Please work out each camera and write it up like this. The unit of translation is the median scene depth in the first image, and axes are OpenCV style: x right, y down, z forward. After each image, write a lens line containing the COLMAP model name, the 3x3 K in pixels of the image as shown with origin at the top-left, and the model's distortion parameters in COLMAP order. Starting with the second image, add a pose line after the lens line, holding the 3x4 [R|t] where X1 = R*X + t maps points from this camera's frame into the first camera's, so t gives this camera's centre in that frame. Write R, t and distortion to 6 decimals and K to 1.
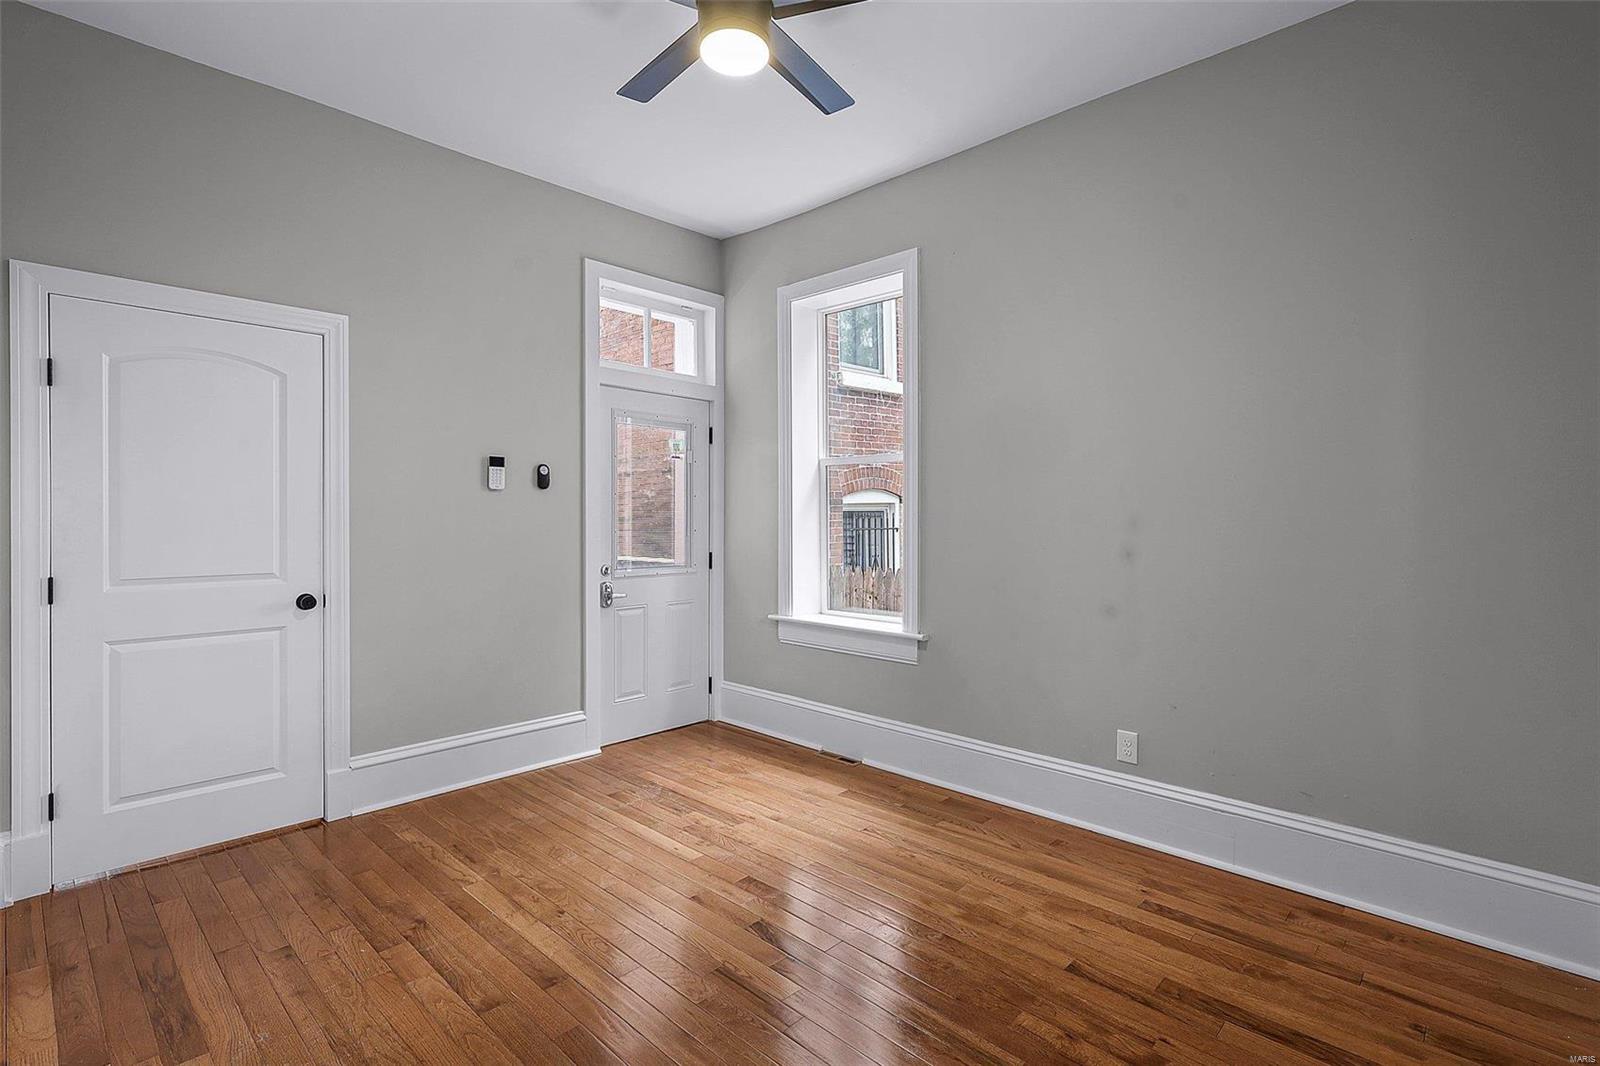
lens RADIAL K [[751.1, 0, 799.4], [0, 751.1, 514.4], [0, 0, 1]] dist [-0.001084, 0.000348]
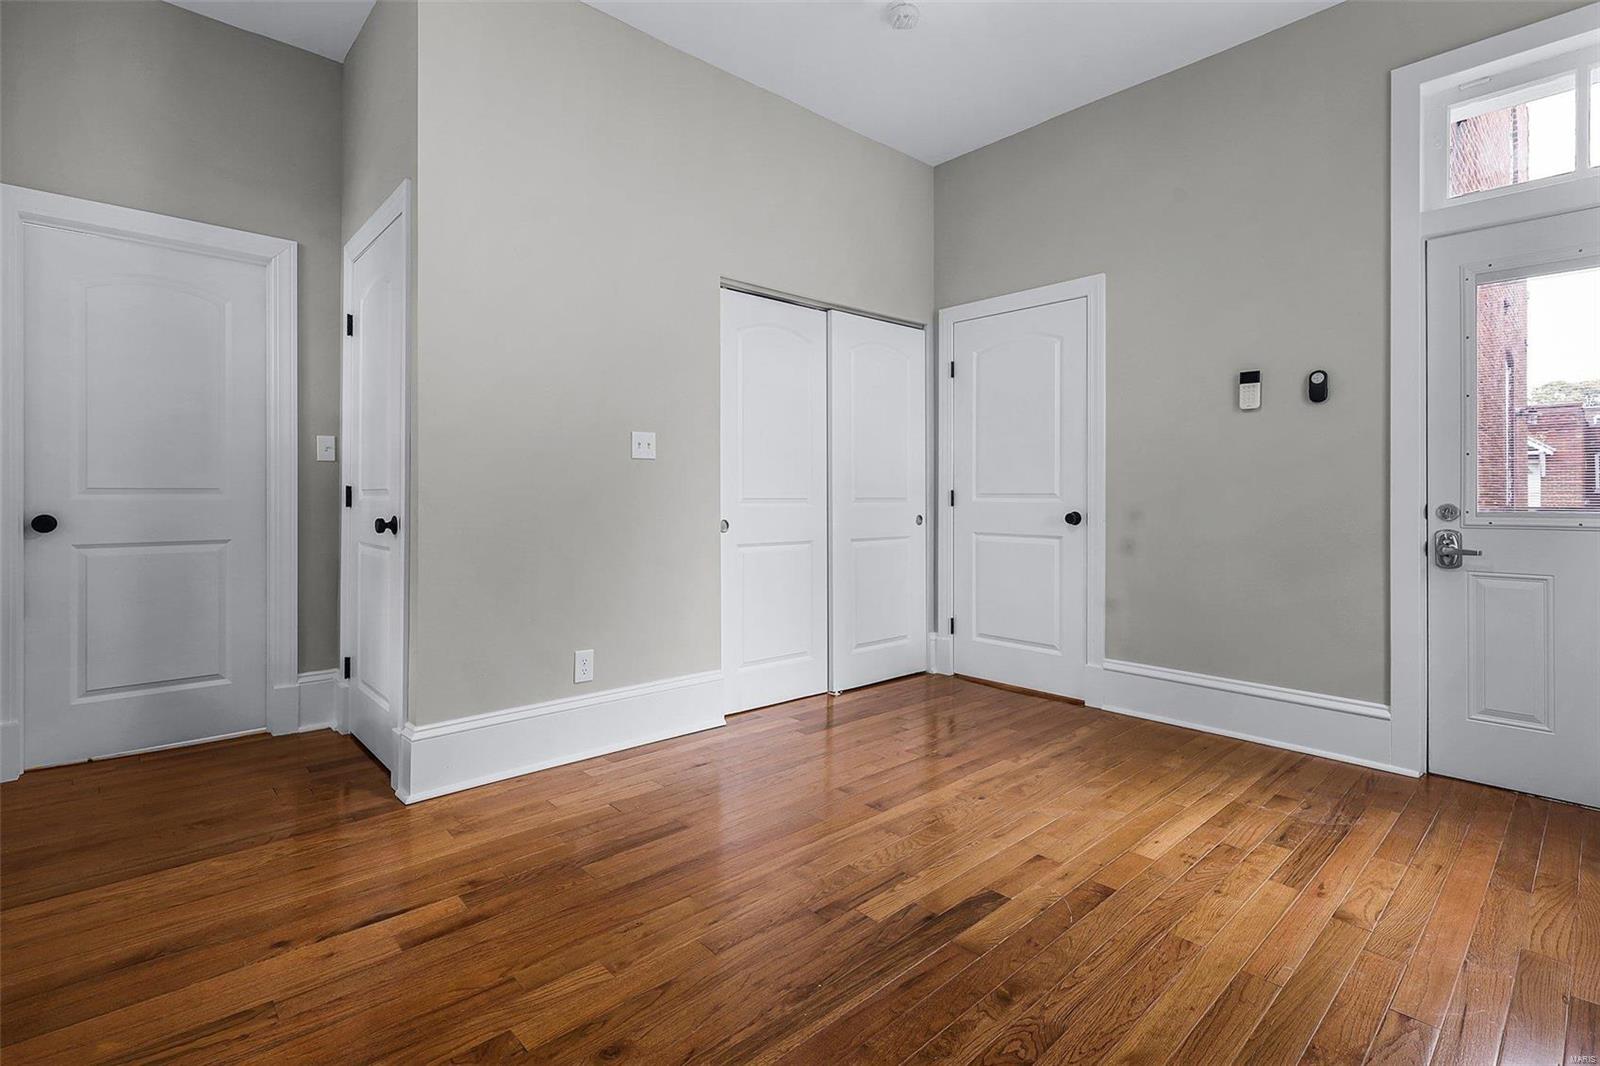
lens RADIAL K [[756.2, 0, 800.8], [0, 756.2, 489.7], [0, 0, 1]] dist [-0.001444, -0.000181]
pose [[-0.062004, -0.008670, -0.998038, 0.609041], [0.001343, 0.999961, -0.008770, 0.081419], [0.998075, -0.001884, -0.061990, 0.643286]]
